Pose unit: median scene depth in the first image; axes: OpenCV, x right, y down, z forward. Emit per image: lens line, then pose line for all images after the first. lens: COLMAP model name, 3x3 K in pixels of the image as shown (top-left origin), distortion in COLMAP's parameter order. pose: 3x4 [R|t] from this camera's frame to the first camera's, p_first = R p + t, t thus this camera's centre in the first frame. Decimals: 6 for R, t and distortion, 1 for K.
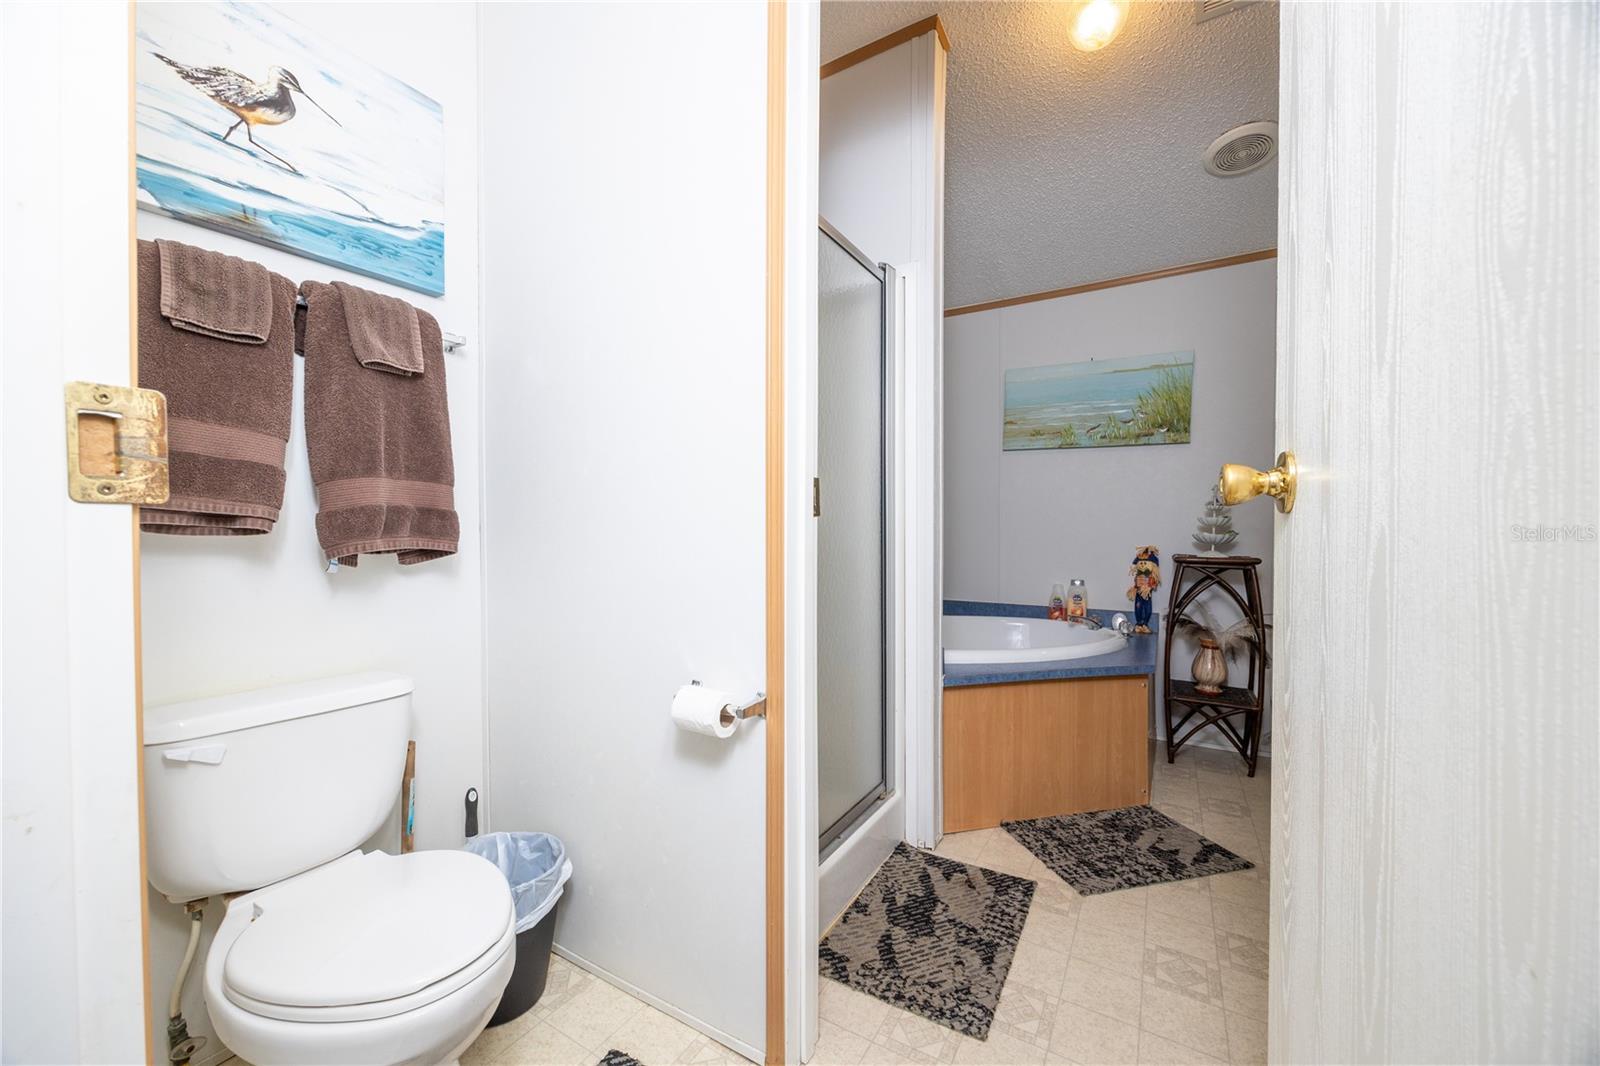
lens RADIAL K [[602.9, 0, 806.5], [0, 602.9, 540.3], [0, 0, 1]] dist [-0.000559, 0.000001]
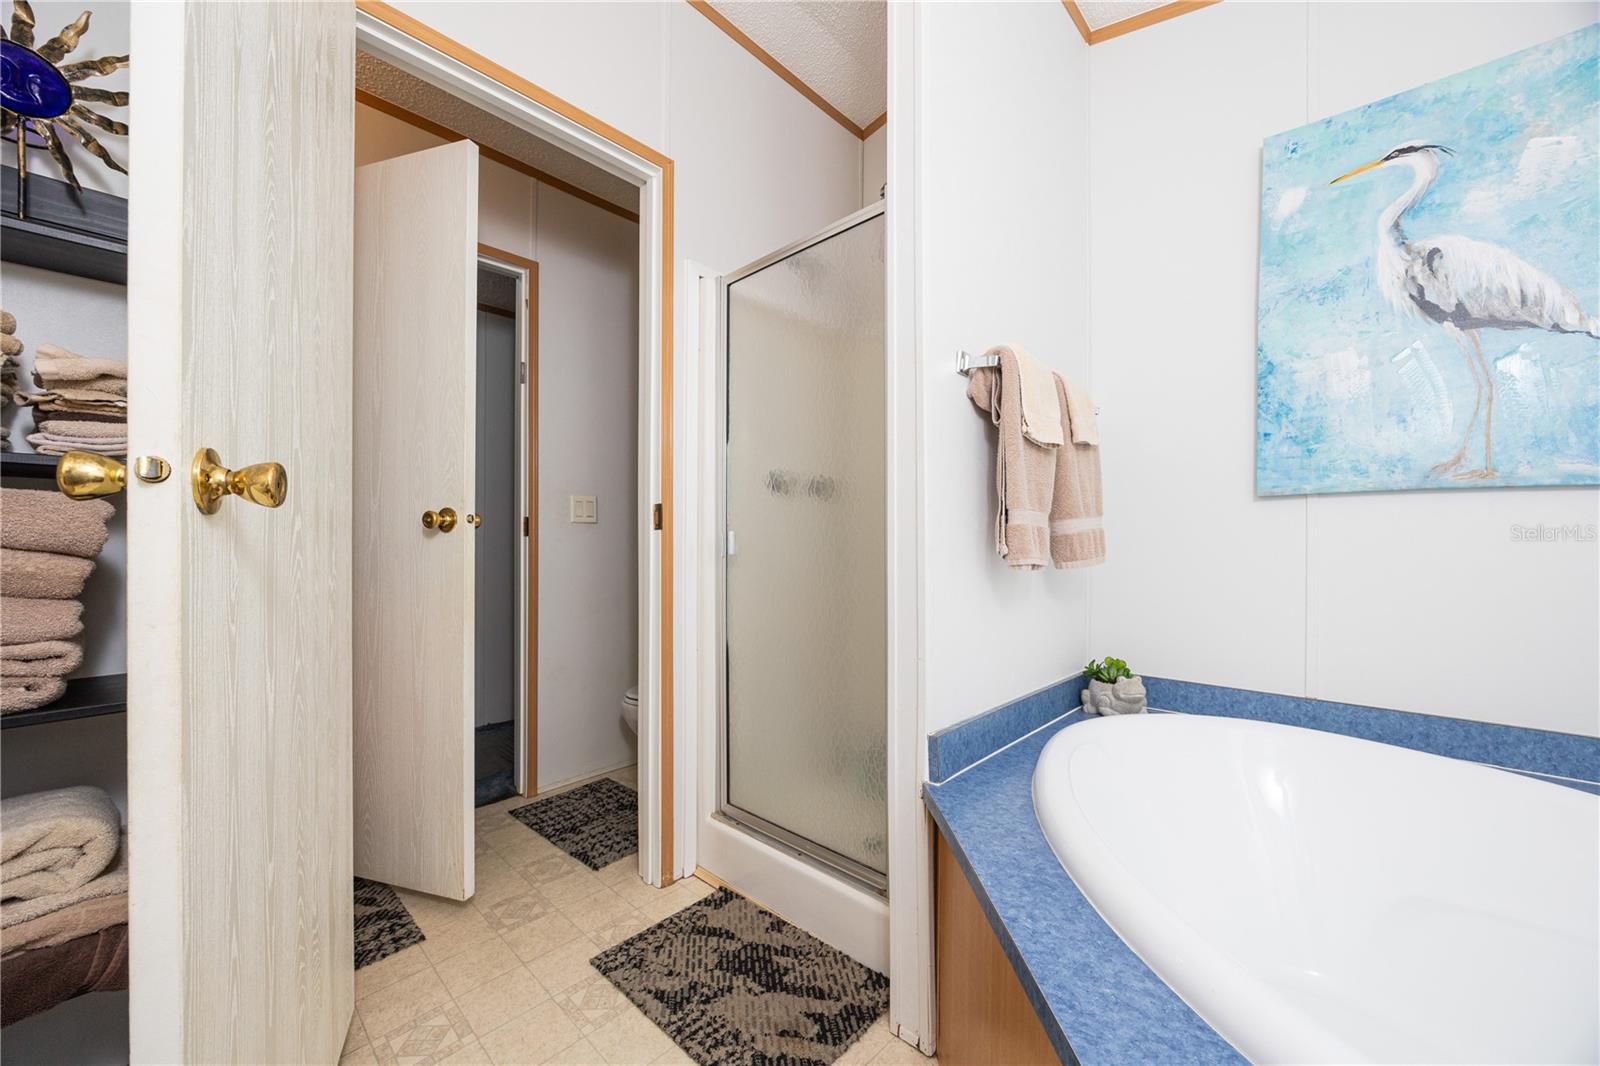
lens RADIAL K [[602.9, 0, 806.5], [0, 602.9, 540.3], [0, 0, 1]] dist [-0.000559, 0.000001]
pose [[-0.216453, -0.007525, -0.976264, 0.612112], [-0.012936, 0.999905, -0.004839, -0.004935], [0.976207, 0.011582, -0.216530, 0.740133]]
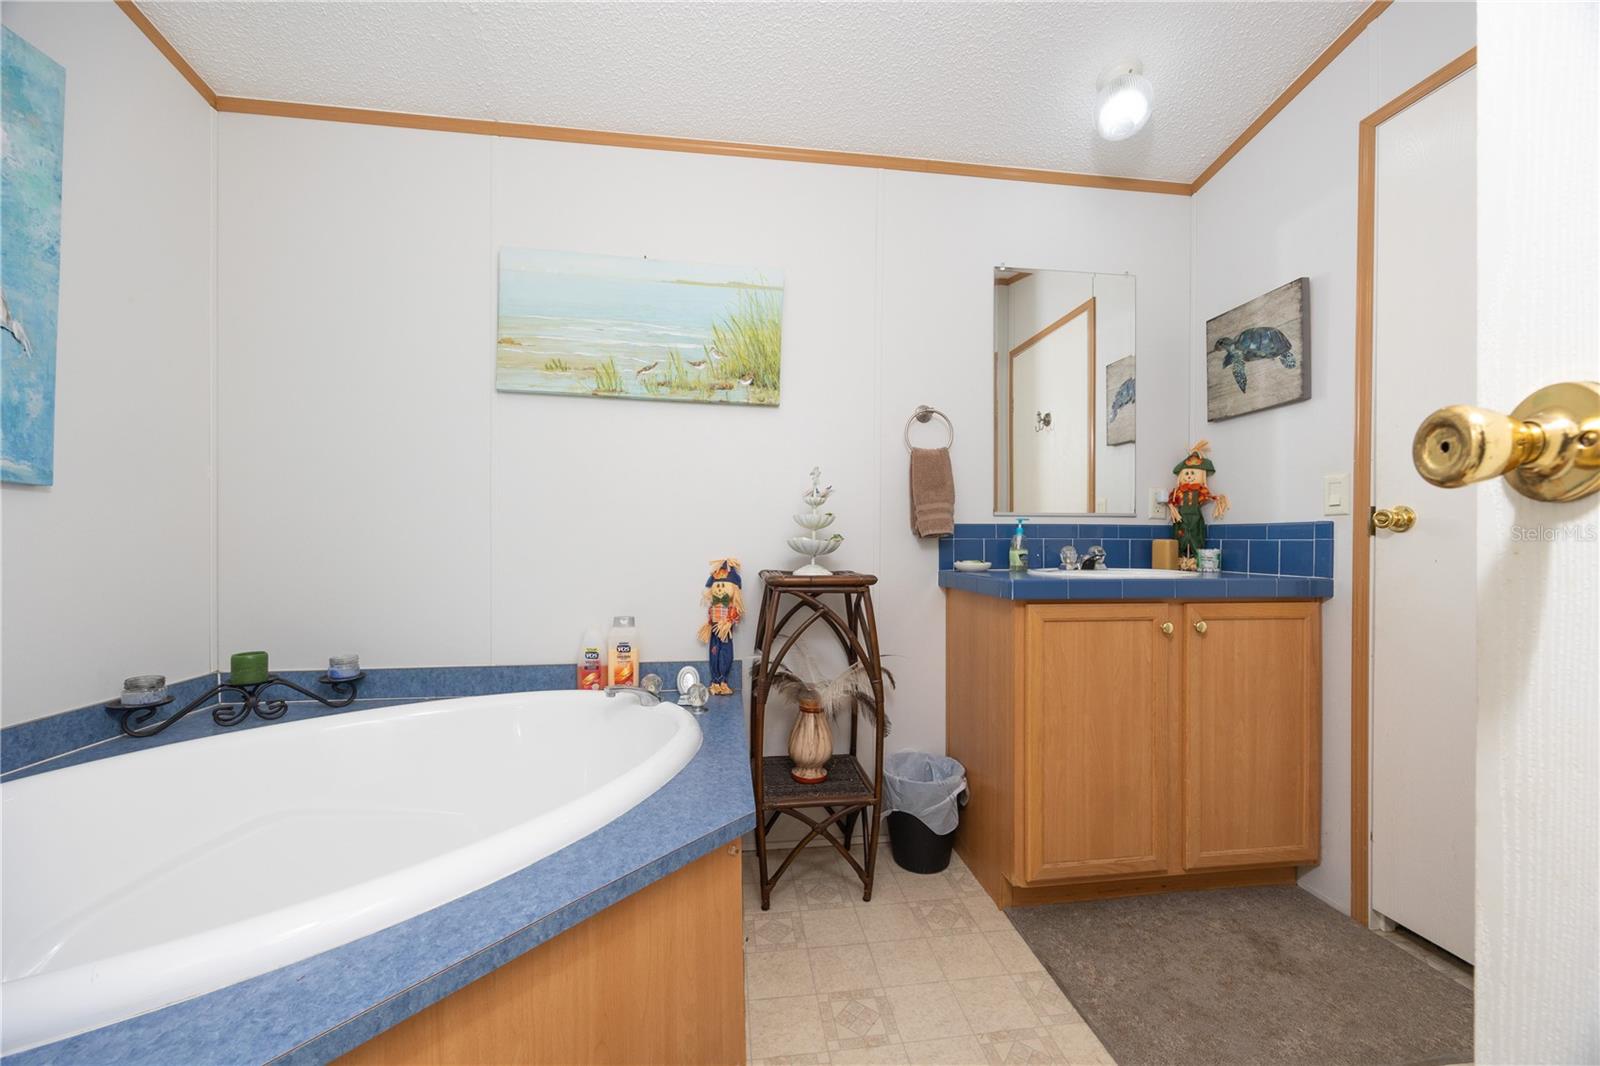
lens RADIAL K [[602.9, 0, 806.5], [0, 602.9, 540.3], [0, 0, 1]] dist [-0.000559, 0.000001]
pose [[0.779447, -0.002690, 0.626463, 0.243347], [0.008822, 0.999939, -0.006684, -0.005716], [-0.626406, 0.010737, 0.779423, 0.472241]]
